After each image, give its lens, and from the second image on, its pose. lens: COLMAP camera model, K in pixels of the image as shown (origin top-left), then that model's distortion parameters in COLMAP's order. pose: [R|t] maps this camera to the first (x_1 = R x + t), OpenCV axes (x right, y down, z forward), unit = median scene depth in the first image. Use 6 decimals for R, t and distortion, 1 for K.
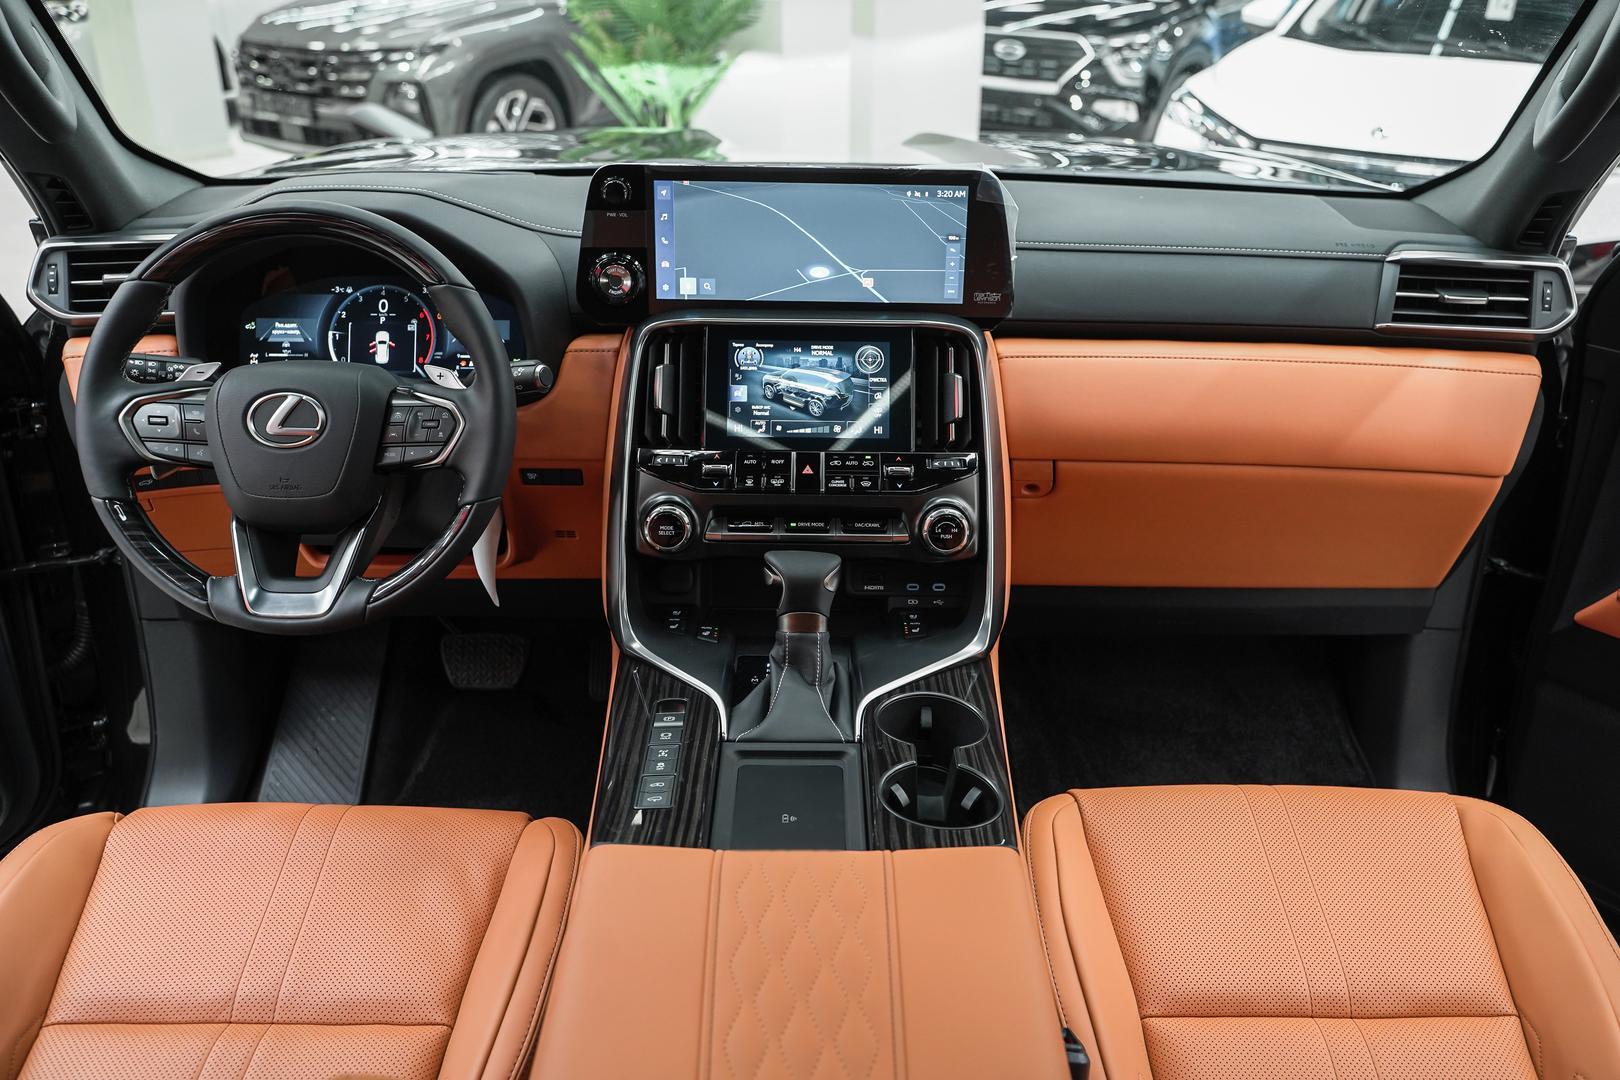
lens RADIAL K [[1281.6, 0, 818.9], [0, 1281.6, 531.7], [0, 0, 1]] dist [-0.009707, -0.000652]
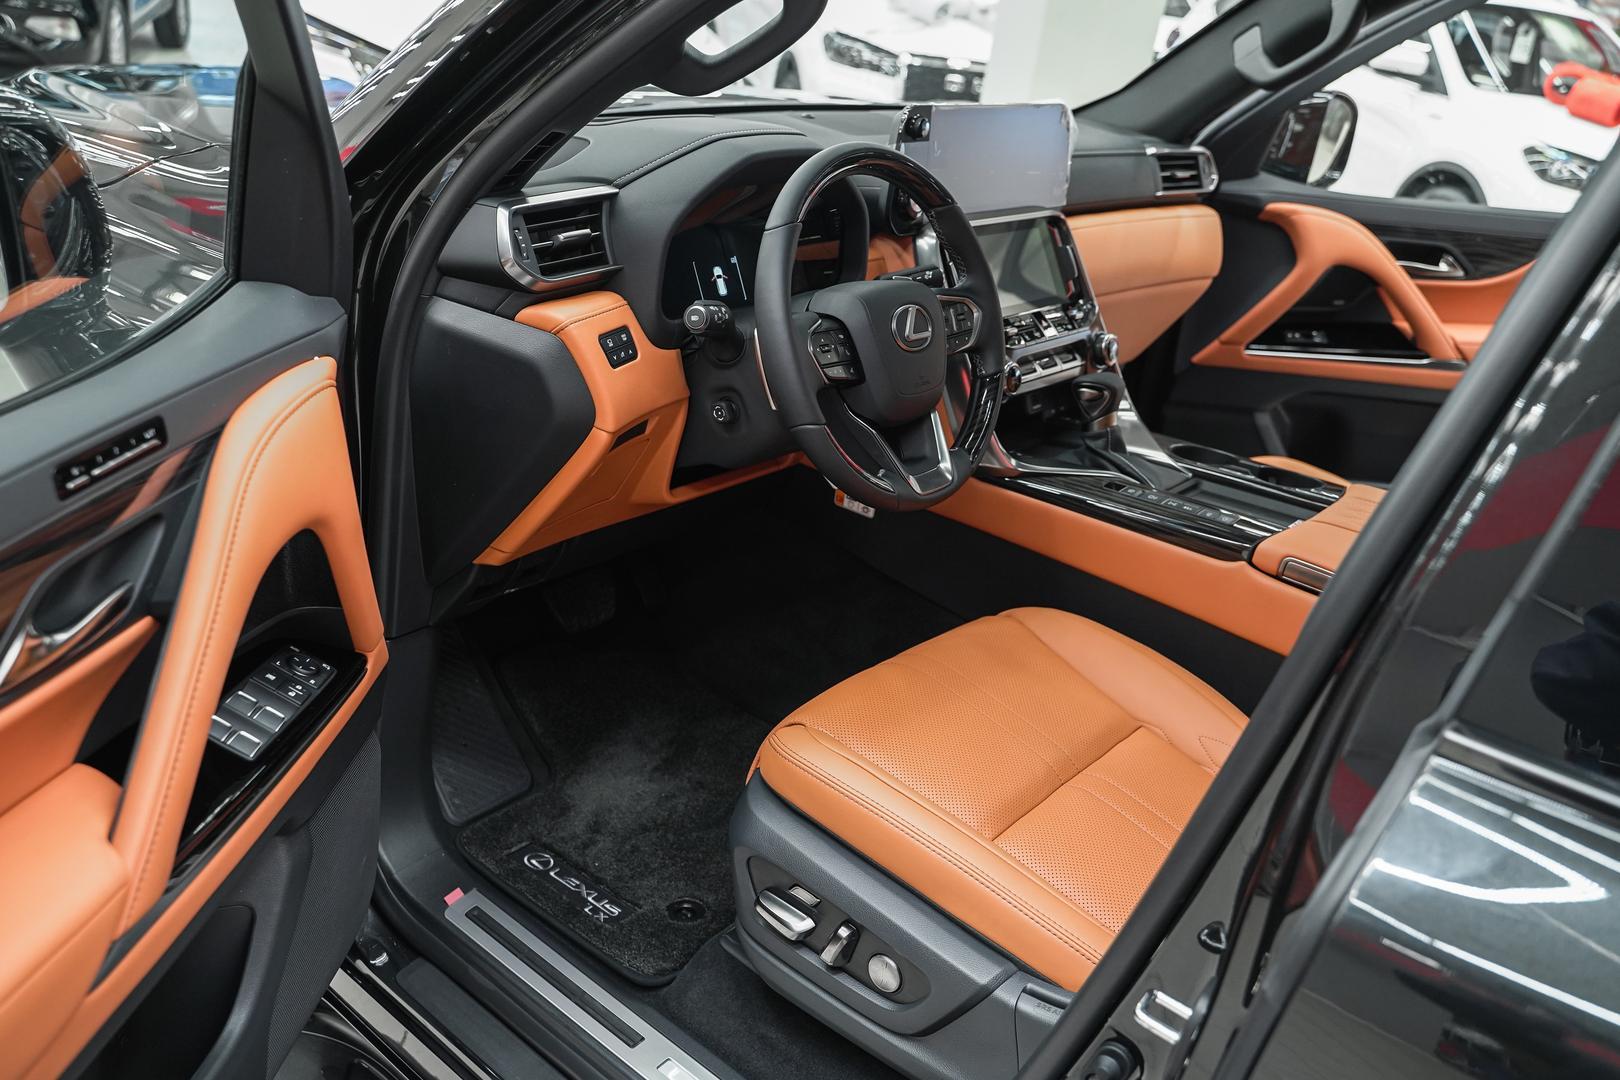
lens RADIAL K [[1281.6, 0, 818.9], [0, 1281.6, 531.7], [0, 0, 1]] dist [-0.009707, -0.000652]
pose [[0.673408, -0.256198, 0.693458, -1.183031], [0.215294, 0.965334, 0.147574, -0.087563], [-0.707227, 0.049920, 0.705222, 0.198630]]
